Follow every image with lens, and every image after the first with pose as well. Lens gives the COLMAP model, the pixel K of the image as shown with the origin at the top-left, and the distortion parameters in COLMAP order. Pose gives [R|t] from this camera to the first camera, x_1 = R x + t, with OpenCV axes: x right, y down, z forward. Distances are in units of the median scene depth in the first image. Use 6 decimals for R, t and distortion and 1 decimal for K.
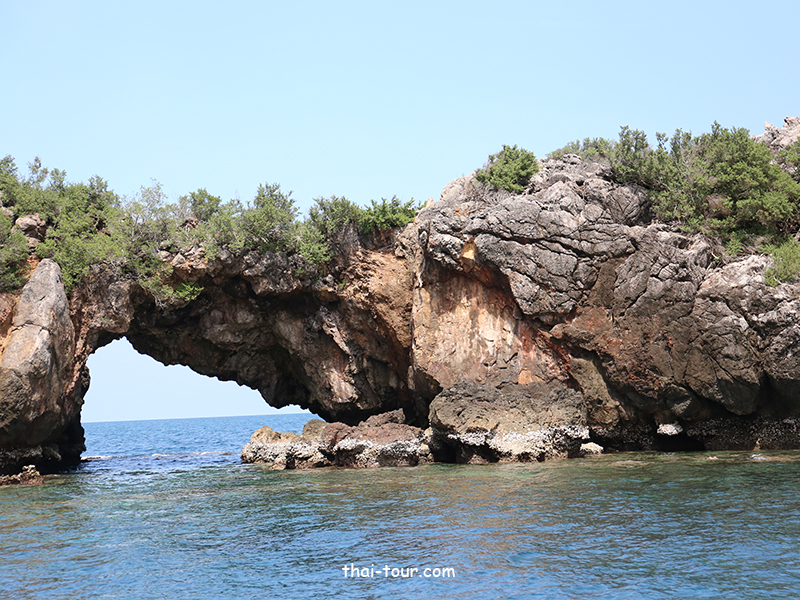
lens RADIAL K [[1699.1, 0, 400.0], [0, 1699.1, 300.0], [0, 0, 1]] dist [0.114536, 0.401509]
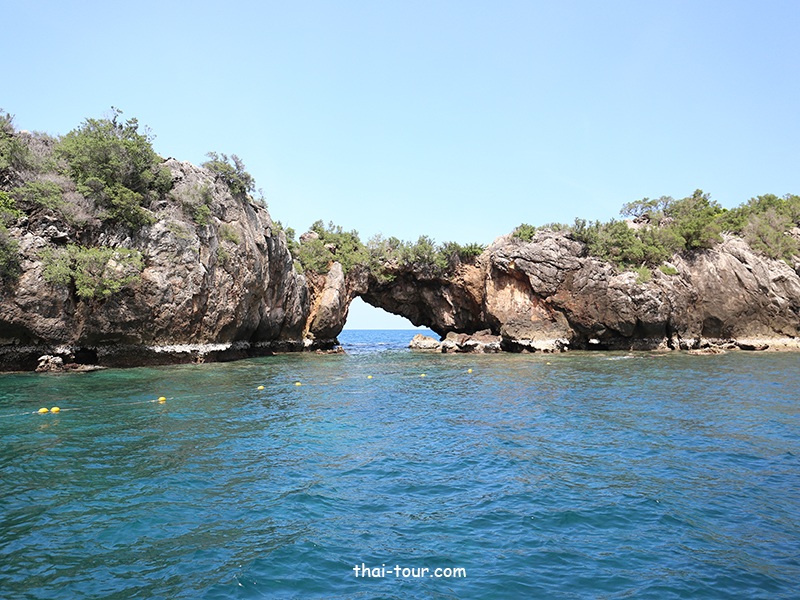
lens RADIAL K [[616.7, 0, 402.0], [0, 616.7, 301.7], [0, 0, 1]] dist [-0.118580, 0.108361]
pose [[0.999162, 0.039868, 0.009299, -0.118830], [-0.040039, 0.999018, 0.018948, 0.012623], [-0.008534, -0.019305, 0.999777, 0.118613]]
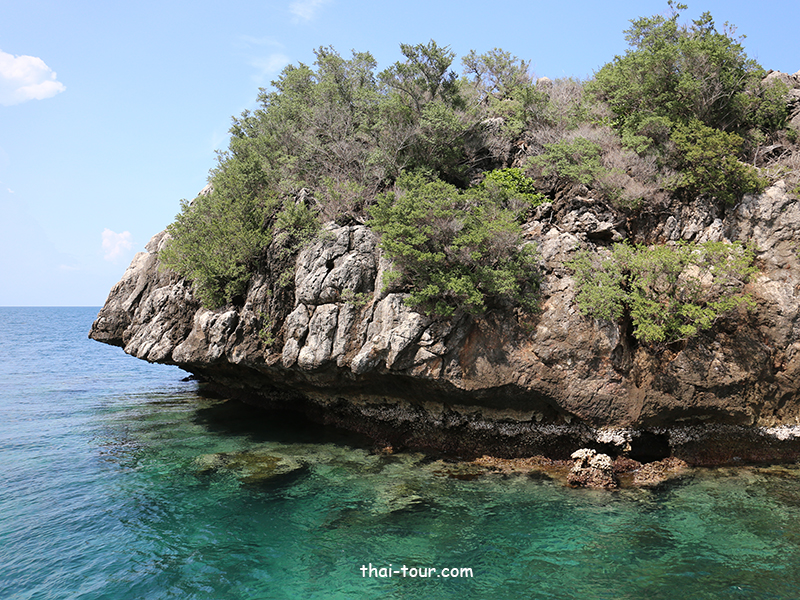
lens RADIAL K [[616.7, 0, 402.0], [0, 616.7, 301.7], [0, 0, 1]] dist [-0.118580, 0.108361]
pose [[0.692574, 0.034132, -0.720539, -0.240664], [0.019916, 0.997594, 0.066399, -0.005430], [0.721071, -0.060337, 0.690229, 0.324137]]
